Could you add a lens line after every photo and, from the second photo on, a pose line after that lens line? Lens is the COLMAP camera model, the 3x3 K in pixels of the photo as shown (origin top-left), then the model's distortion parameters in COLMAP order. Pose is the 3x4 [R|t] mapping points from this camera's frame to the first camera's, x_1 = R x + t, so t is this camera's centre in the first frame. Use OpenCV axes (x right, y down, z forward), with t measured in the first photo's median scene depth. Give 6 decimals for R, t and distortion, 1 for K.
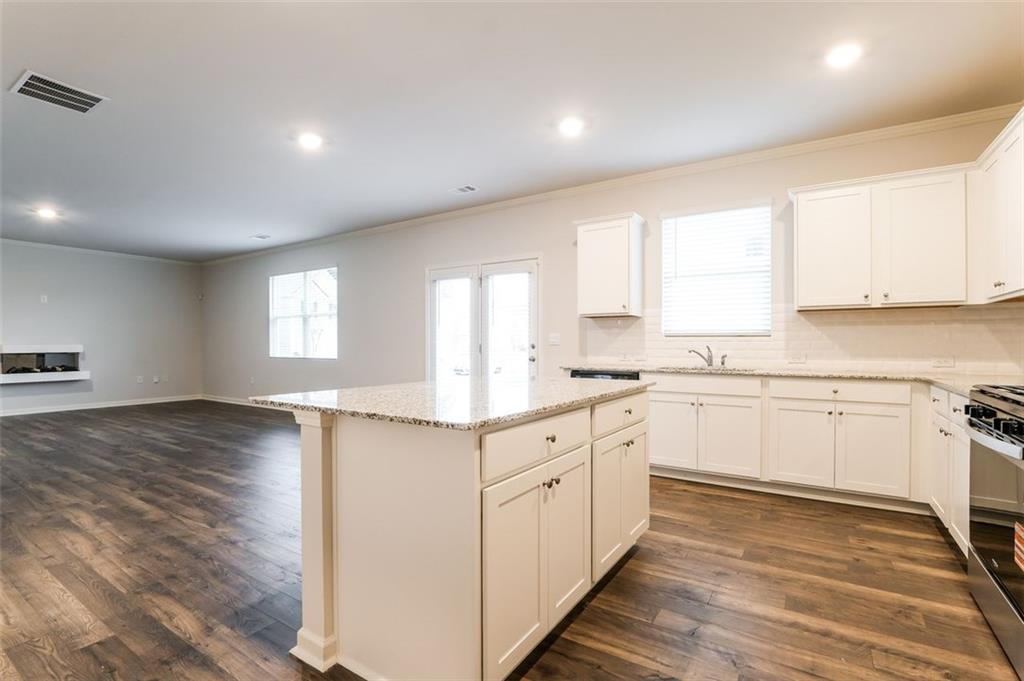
lens RADIAL K [[463.6, 0, 528.8], [0, 463.6, 337.9], [0, 0, 1]] dist [-0.015791, 0.000266]
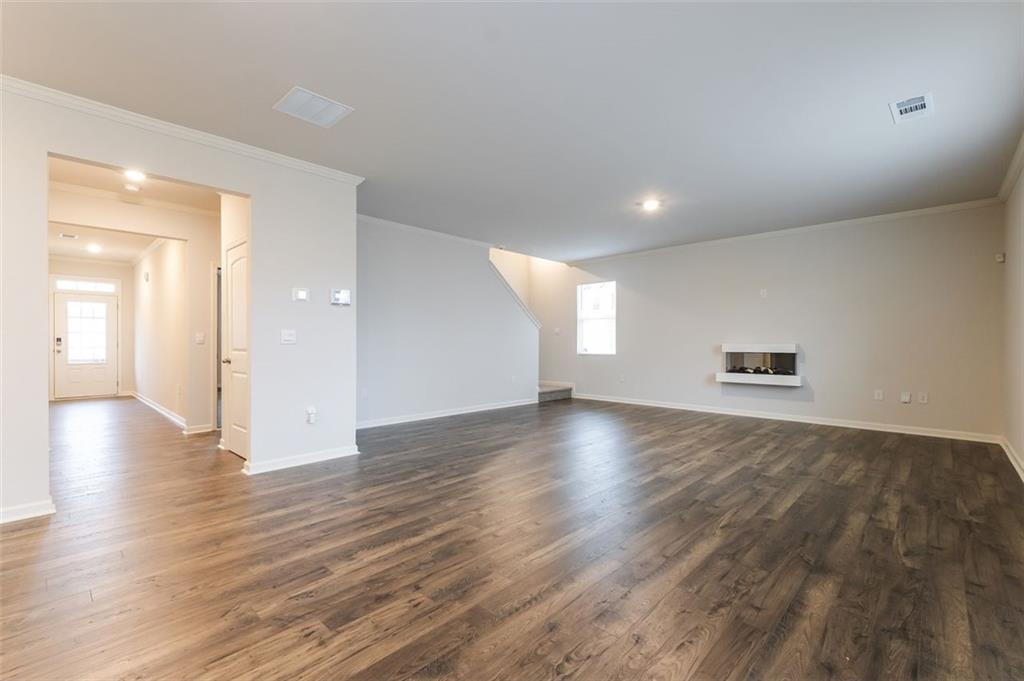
lens RADIAL K [[452.6, 0, 466.2], [0, 452.6, 340.5], [0, 0, 1]] dist [0.018688, -0.000184]
pose [[-0.243985, -0.001621, -0.969778, -0.075312], [0.007981, 0.999961, -0.003679, 0.016988], [0.969746, -0.008637, -0.243962, 1.523229]]
